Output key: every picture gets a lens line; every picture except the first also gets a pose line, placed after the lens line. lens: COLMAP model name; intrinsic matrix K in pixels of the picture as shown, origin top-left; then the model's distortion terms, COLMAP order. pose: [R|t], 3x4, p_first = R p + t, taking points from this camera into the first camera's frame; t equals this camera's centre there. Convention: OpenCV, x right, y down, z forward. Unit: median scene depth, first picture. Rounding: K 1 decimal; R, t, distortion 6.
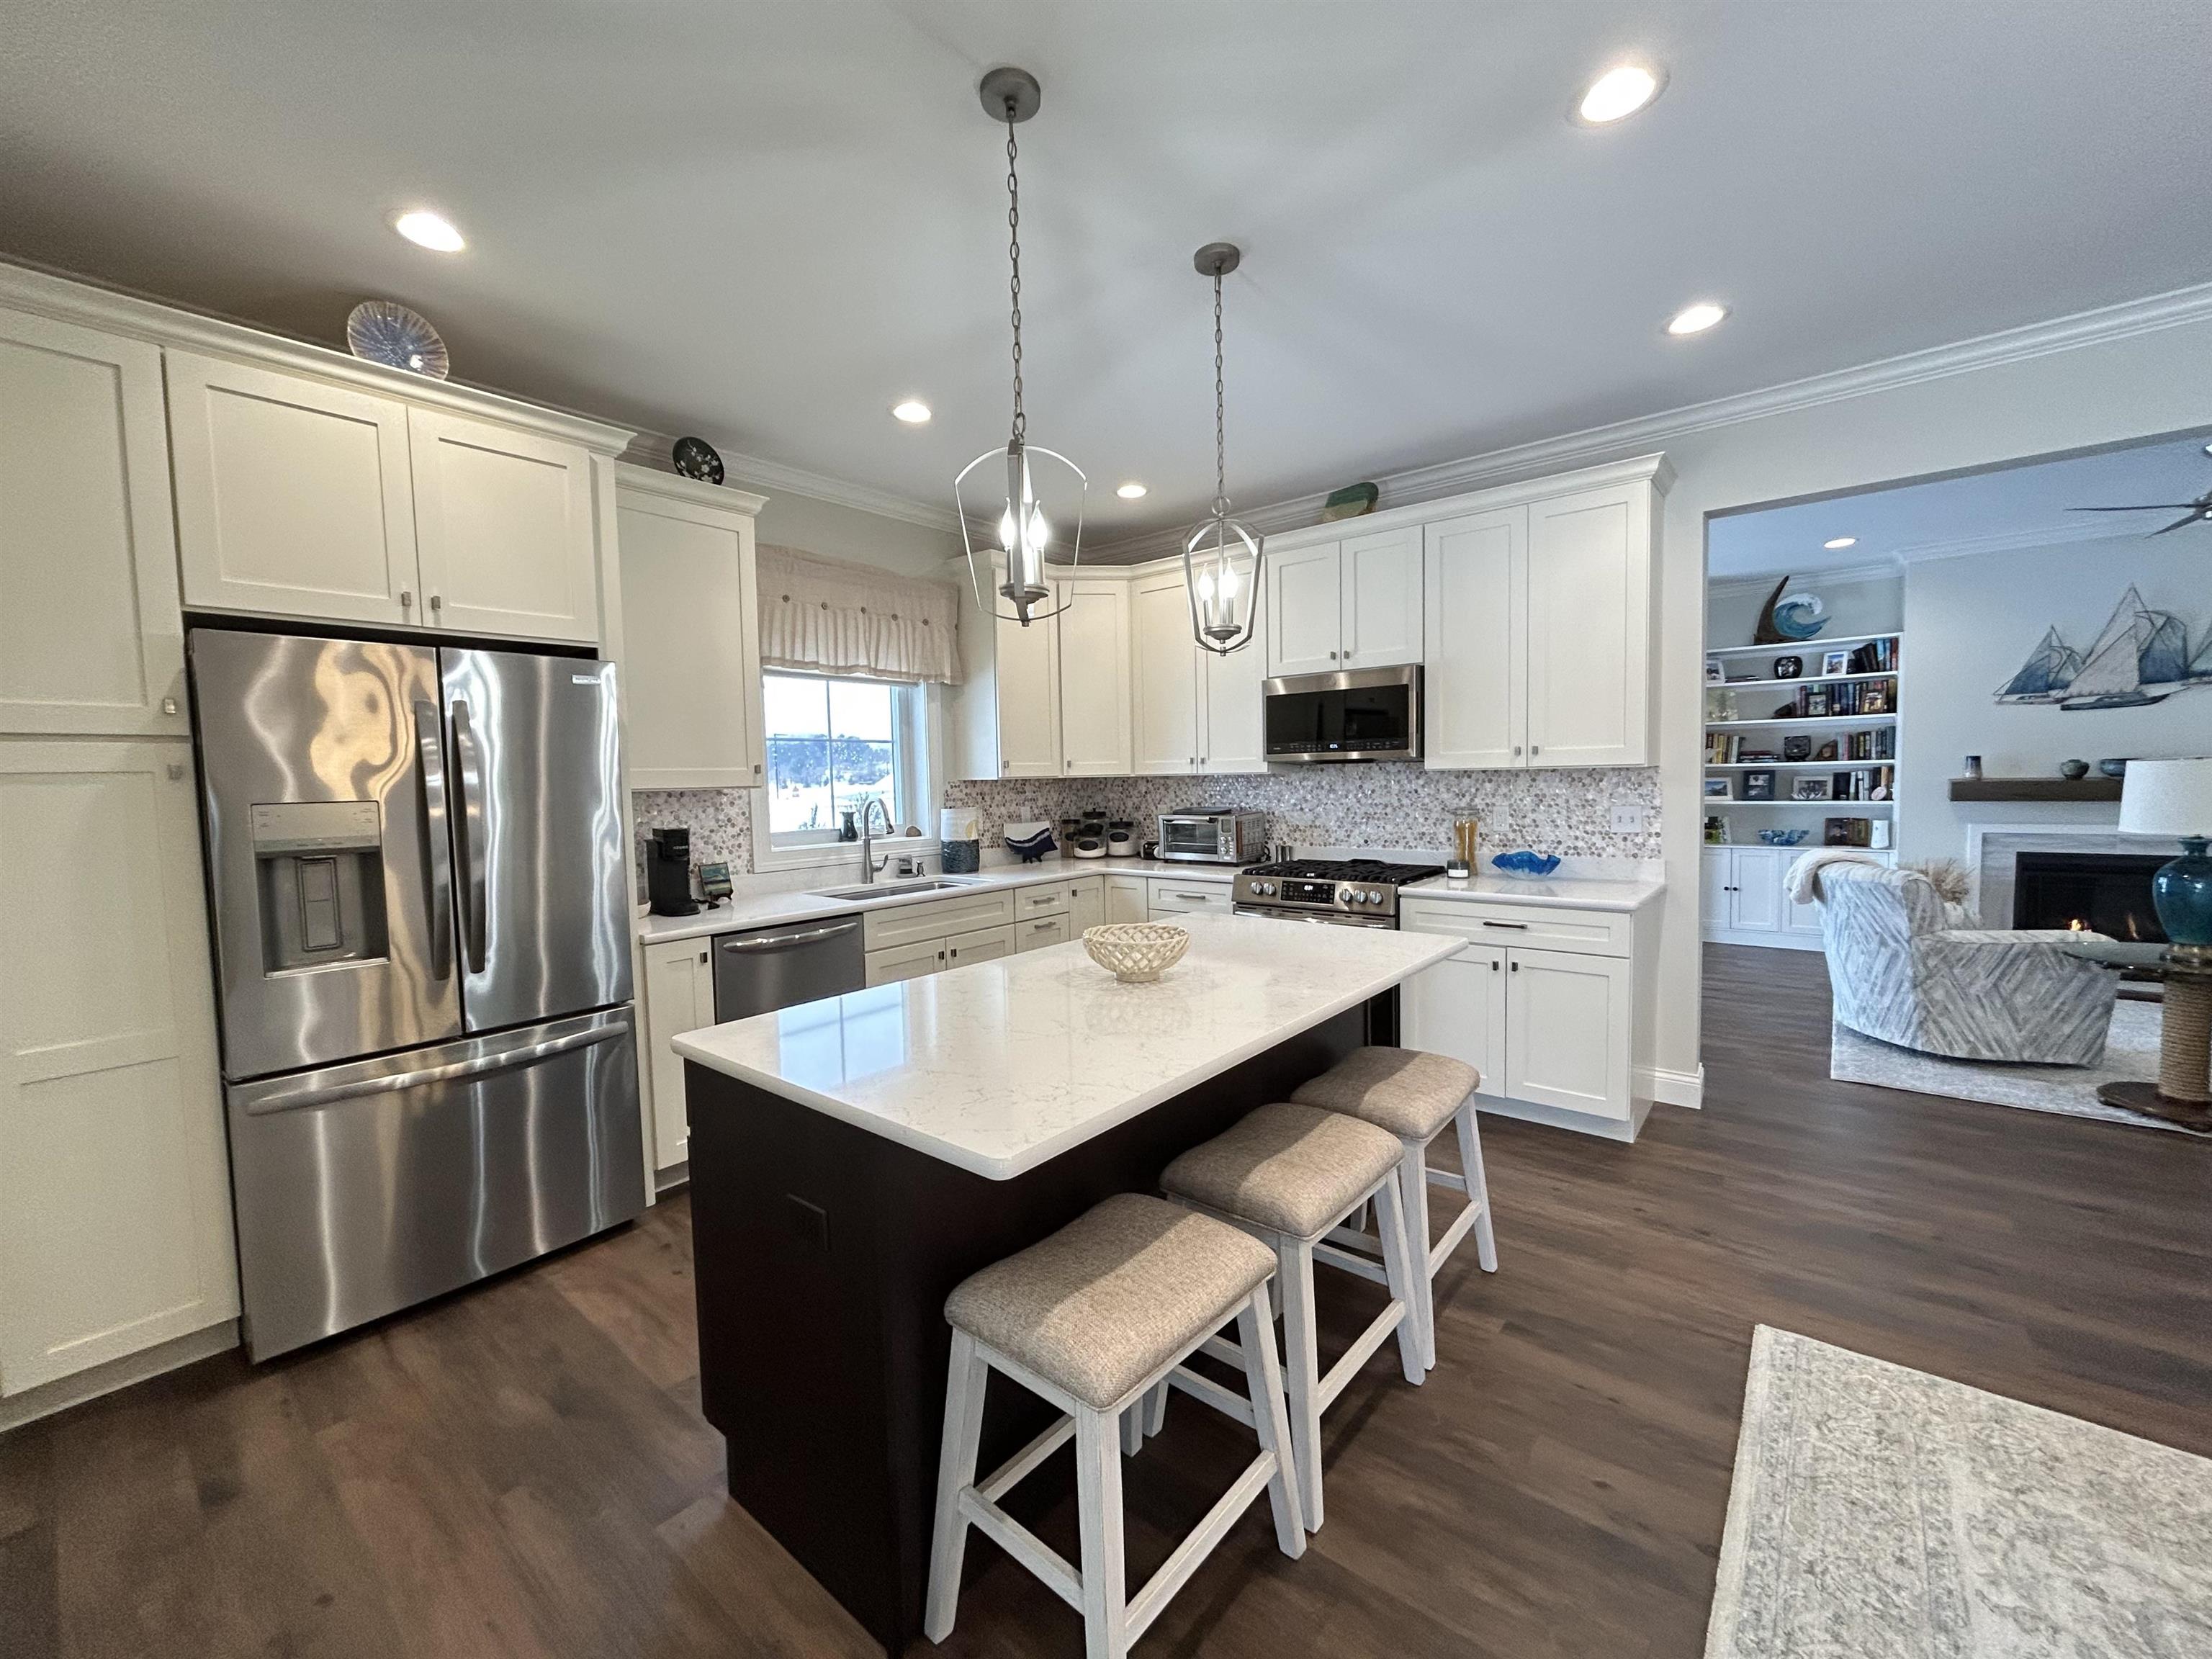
lens RADIAL K [[891.7, 0, 1106.0], [0, 891.7, 829.5], [0, 0, 1]] dist [0.002299, 0.000341]
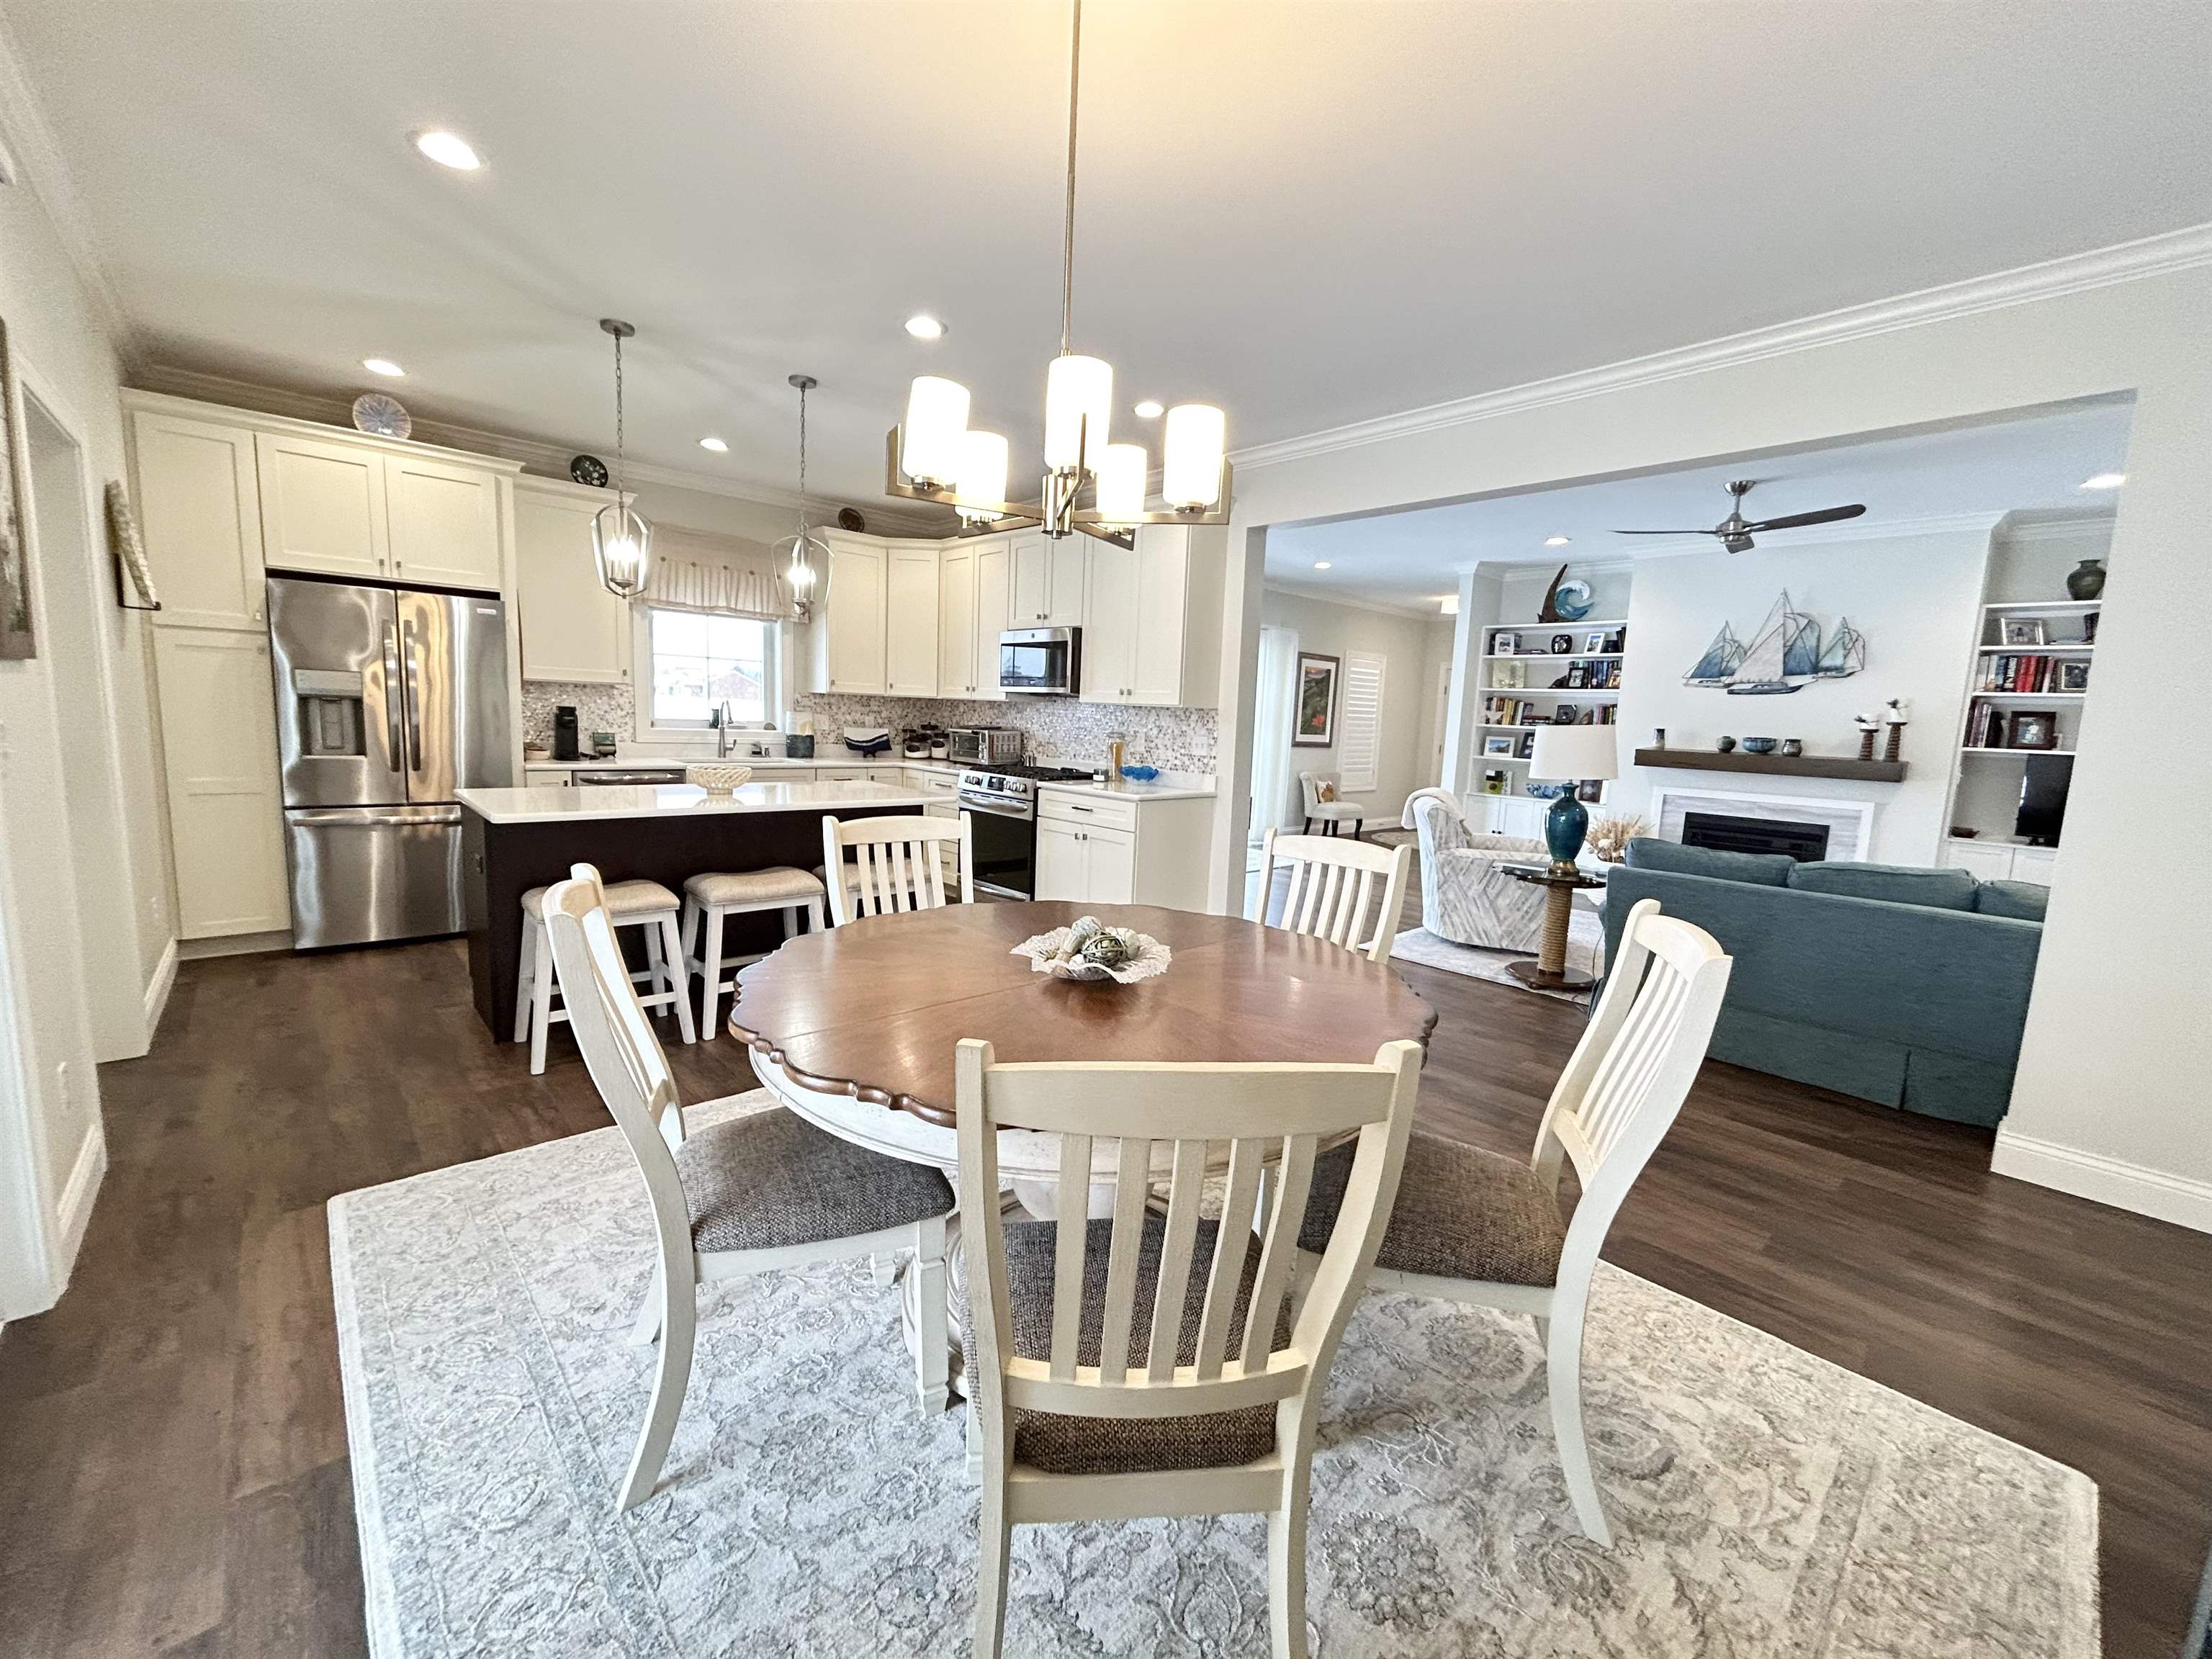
lens RADIAL K [[891.0, 0, 1105.5], [0, 891.0, 824.3], [0, 0, 1]] dist [0.001484, -0.000120]
pose [[0.988696, 0.081344, -0.125947, 0.504707], [-0.073340, 0.995058, 0.066937, 0.023081], [0.130769, -0.056943, 0.989776, -0.339422]]
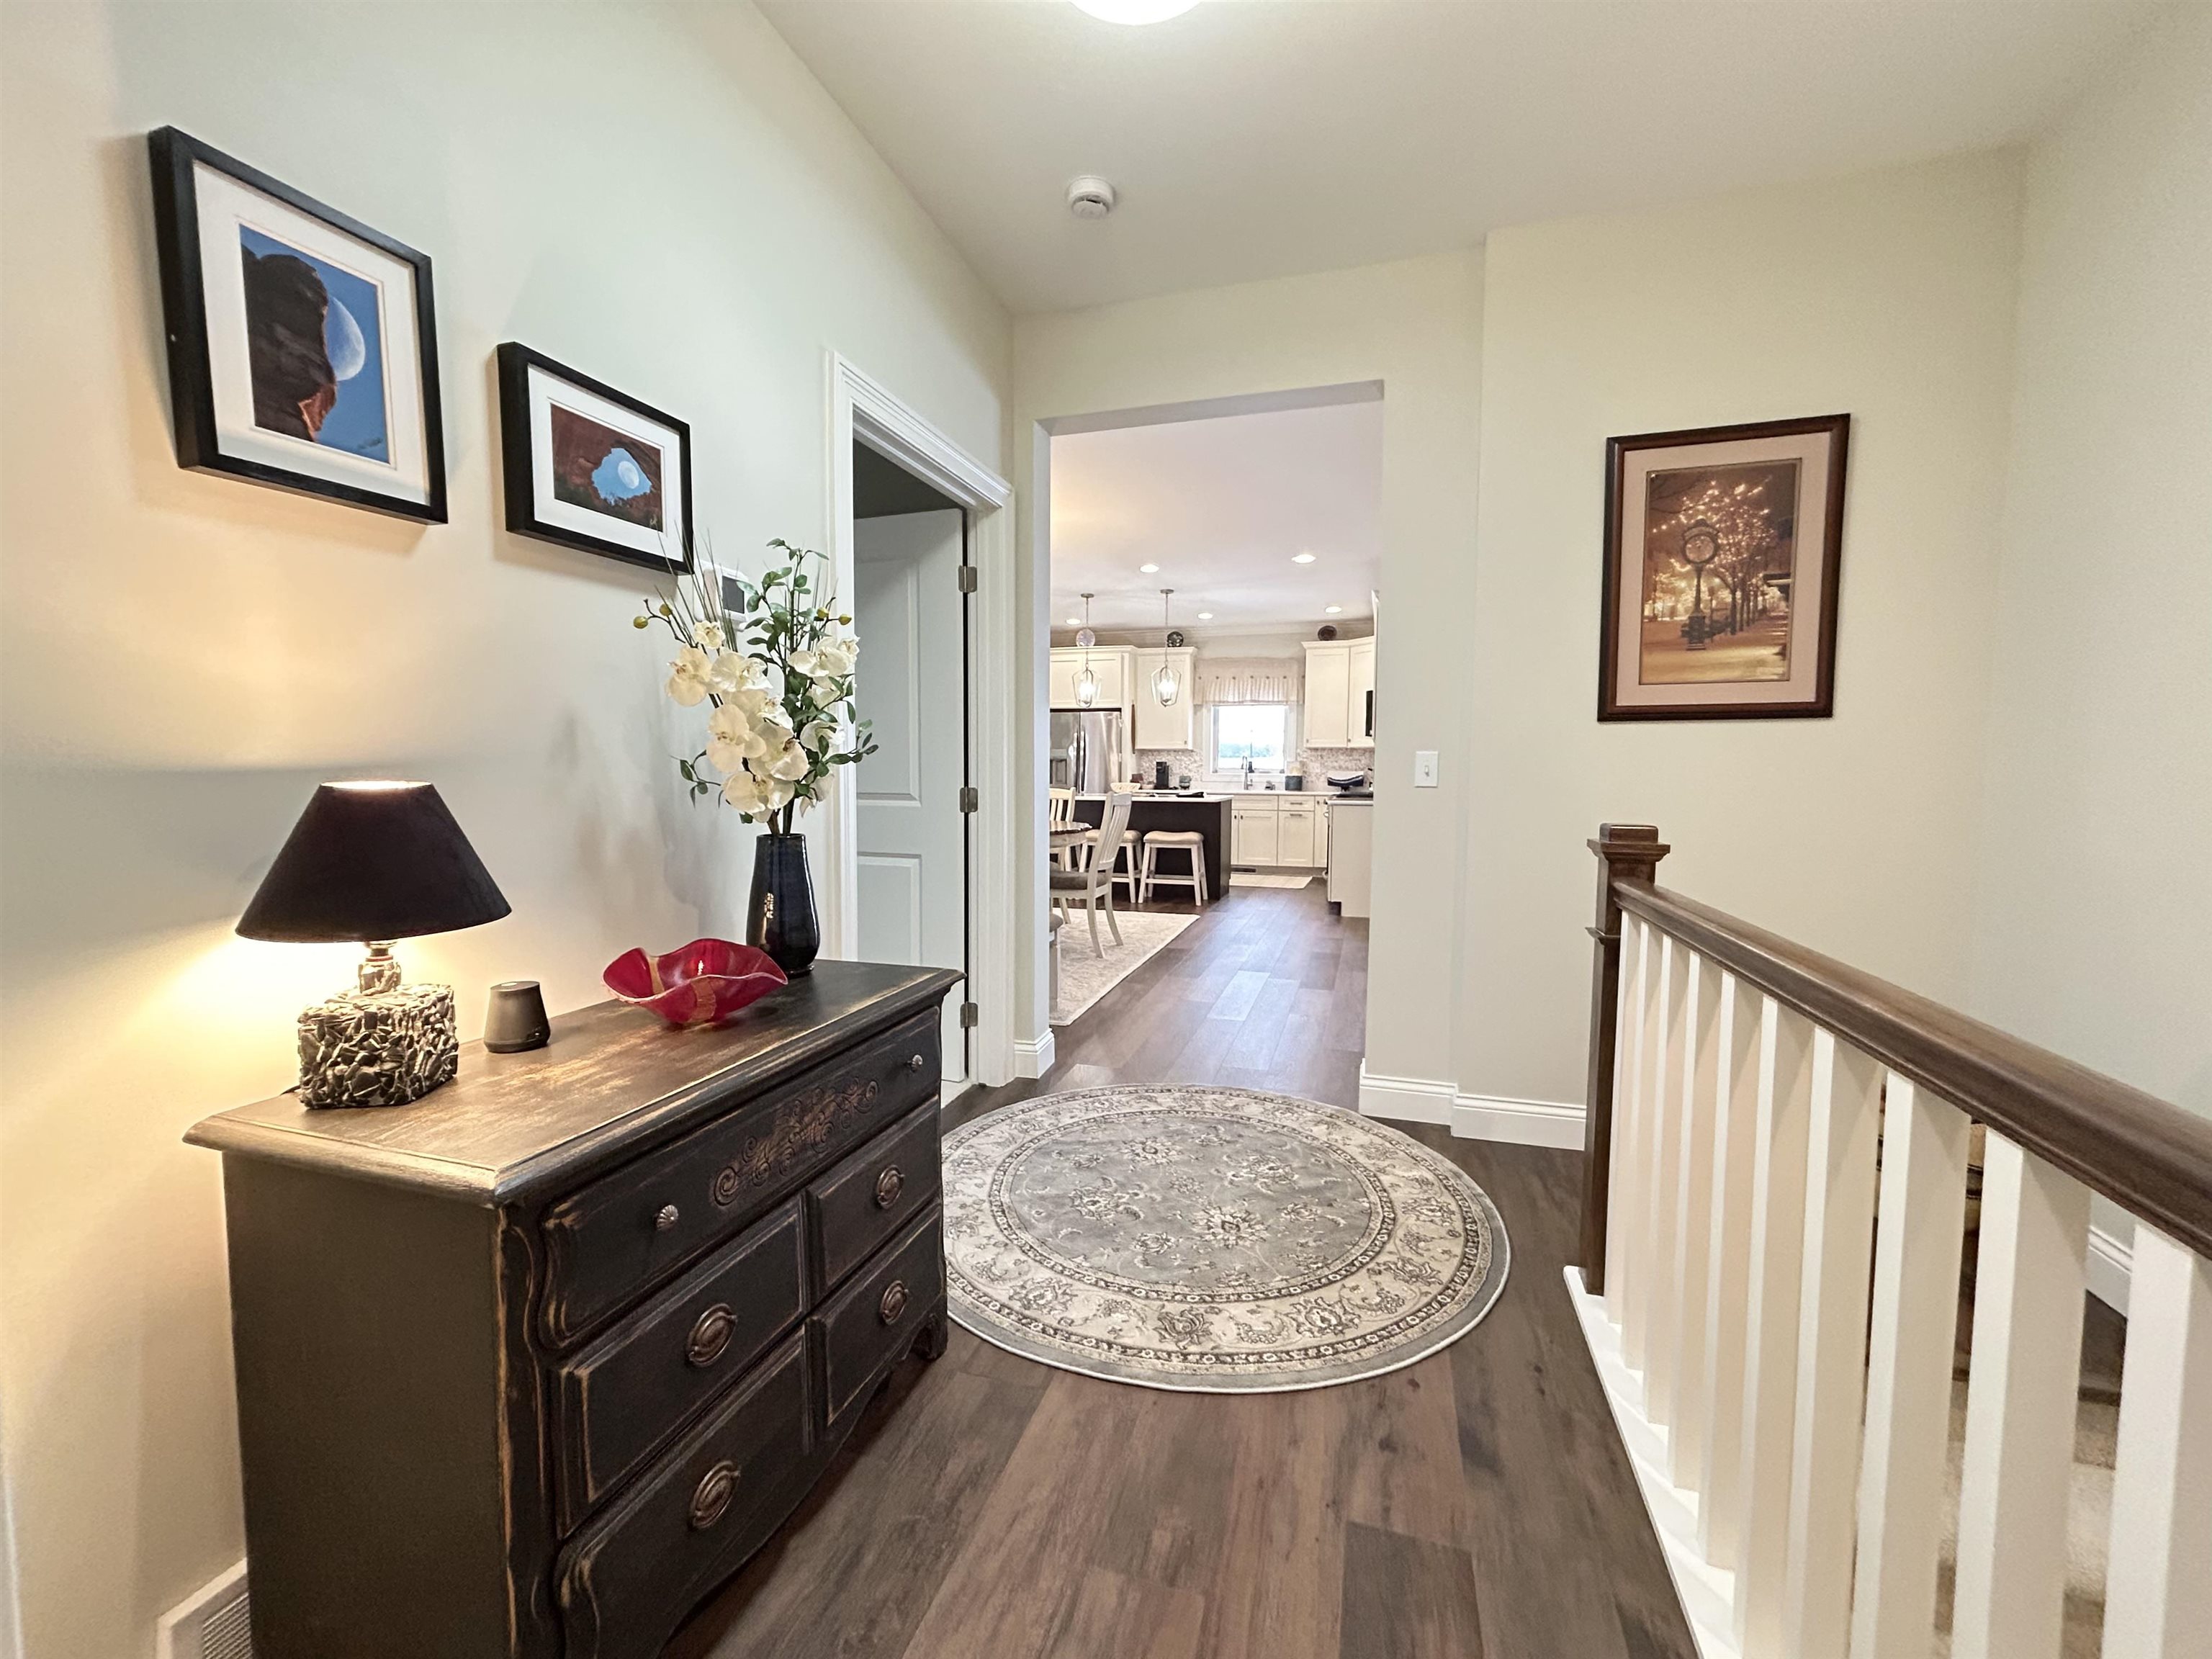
lens RADIAL K [[891.7, 0, 1106.0], [0, 891.7, 829.5], [0, 0, 1]] dist [0.002299, 0.000341]
pose [[0.383972, 0.087406, -0.919199, 1.684474], [-0.070082, 0.995397, 0.065376, 0.032509], [0.920681, 0.039317, 0.388330, -0.263363]]
